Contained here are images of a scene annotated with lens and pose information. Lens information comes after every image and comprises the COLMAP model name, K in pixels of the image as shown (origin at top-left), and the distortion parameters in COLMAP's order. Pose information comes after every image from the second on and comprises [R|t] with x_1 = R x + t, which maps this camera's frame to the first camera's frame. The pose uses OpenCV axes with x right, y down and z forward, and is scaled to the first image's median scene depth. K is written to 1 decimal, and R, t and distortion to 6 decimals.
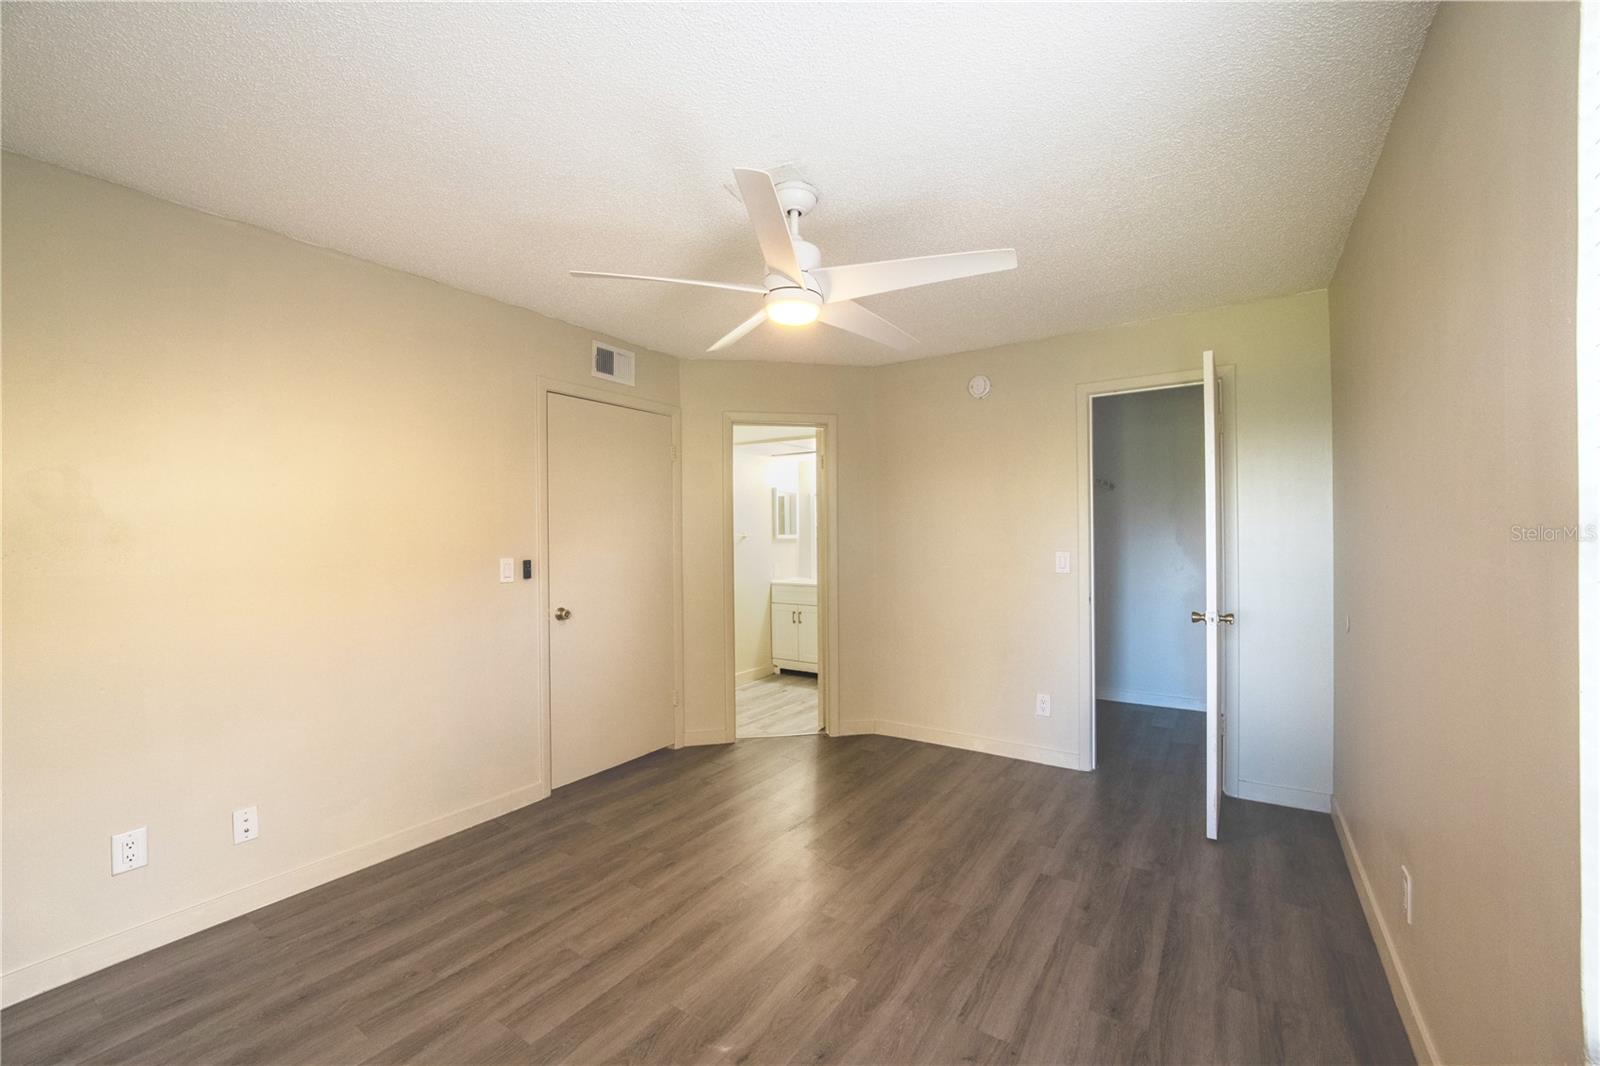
lens RADIAL K [[646.3, 0, 797.8], [0, 646.3, 534.6], [0, 0, 1]] dist [-0.023985, 0.004291]
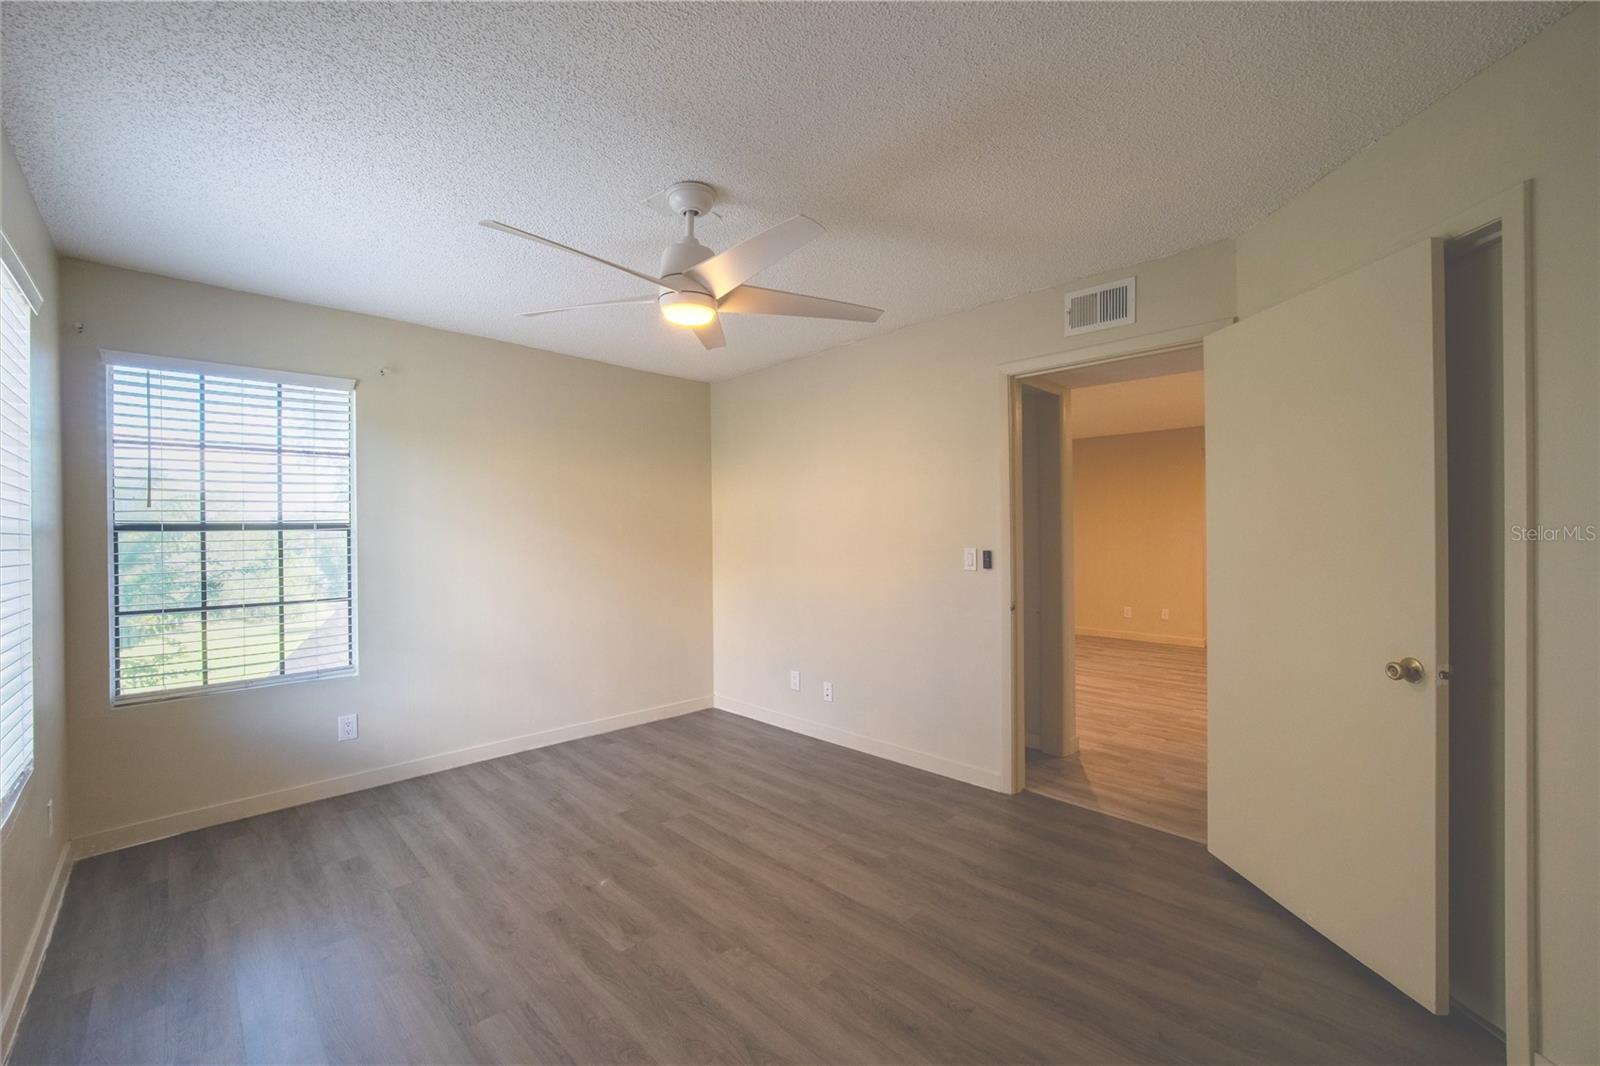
lens RADIAL K [[646.3, 0, 797.8], [0, 646.3, 534.6], [0, 0, 1]] dist [-0.023985, 0.004291]
pose [[-0.196117, 0.015238, -0.980462, 0.984798], [0.014579, 0.999814, 0.012622, -0.004684], [0.980472, -0.011819, -0.196303, 1.389617]]
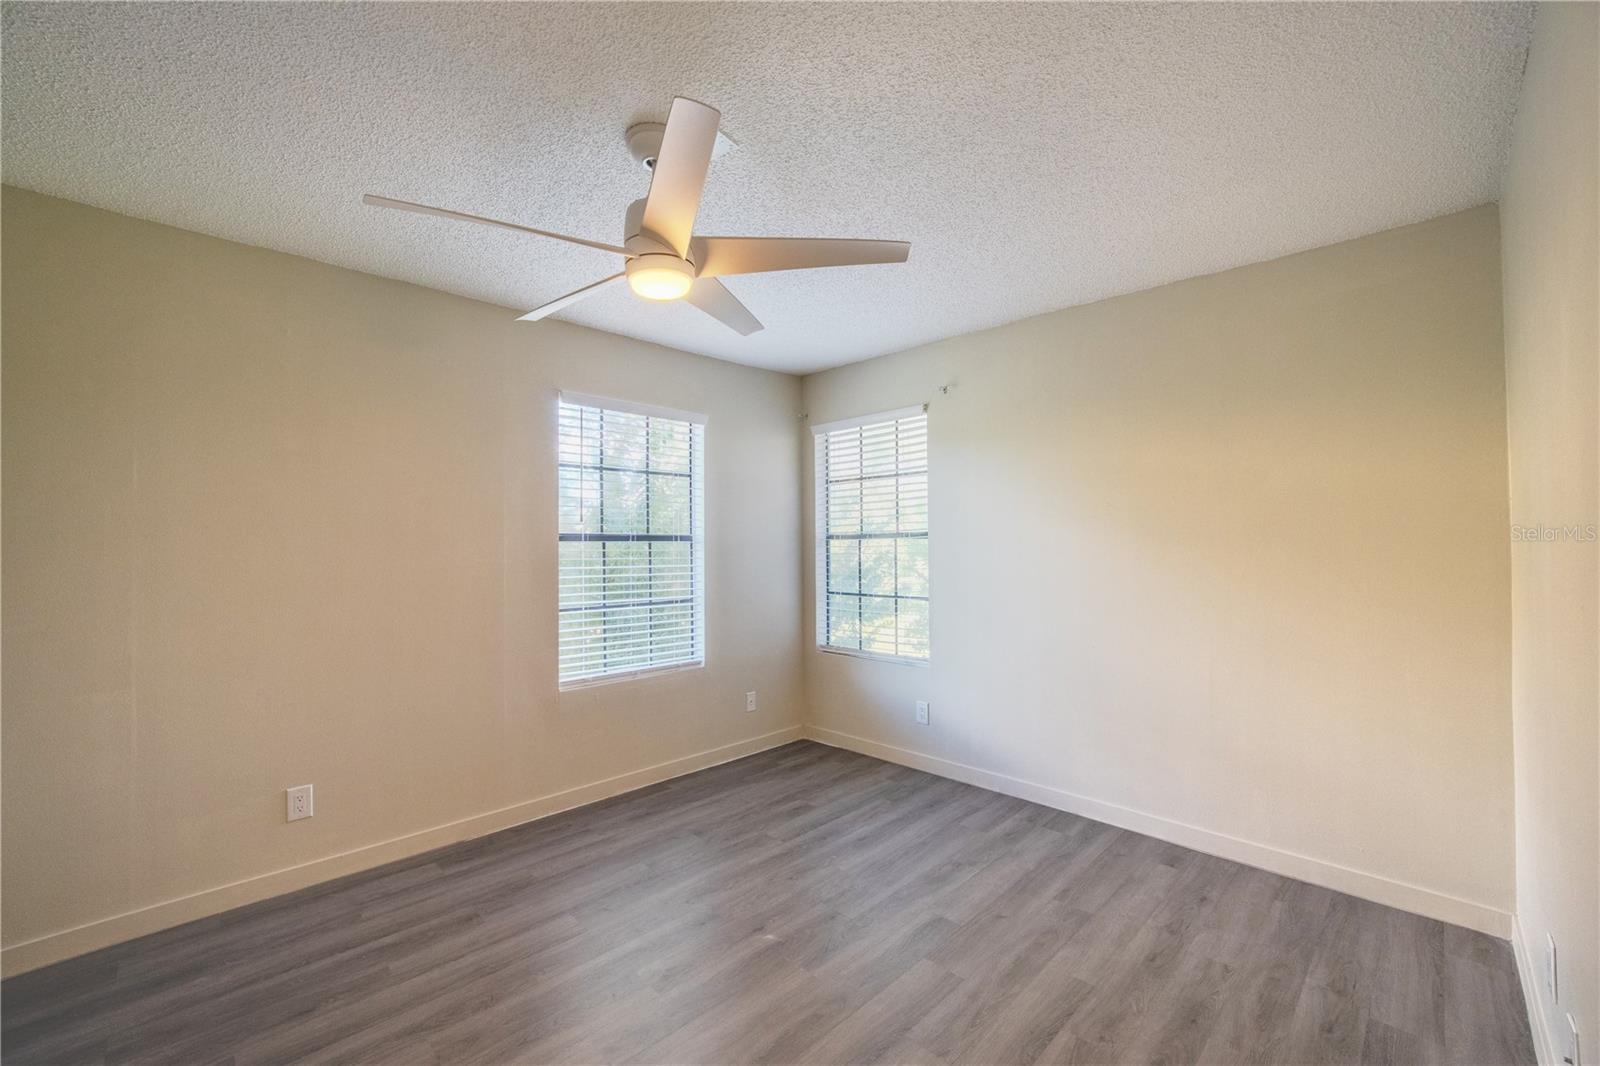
lens RADIAL K [[646.3, 0, 797.8], [0, 646.3, 534.6], [0, 0, 1]] dist [-0.023985, 0.004291]
pose [[-0.980609, 0.018488, 0.195102, -0.352360], [0.014916, 0.999693, -0.019765, 0.009545], [-0.195407, -0.016471, -0.980584, 1.825772]]
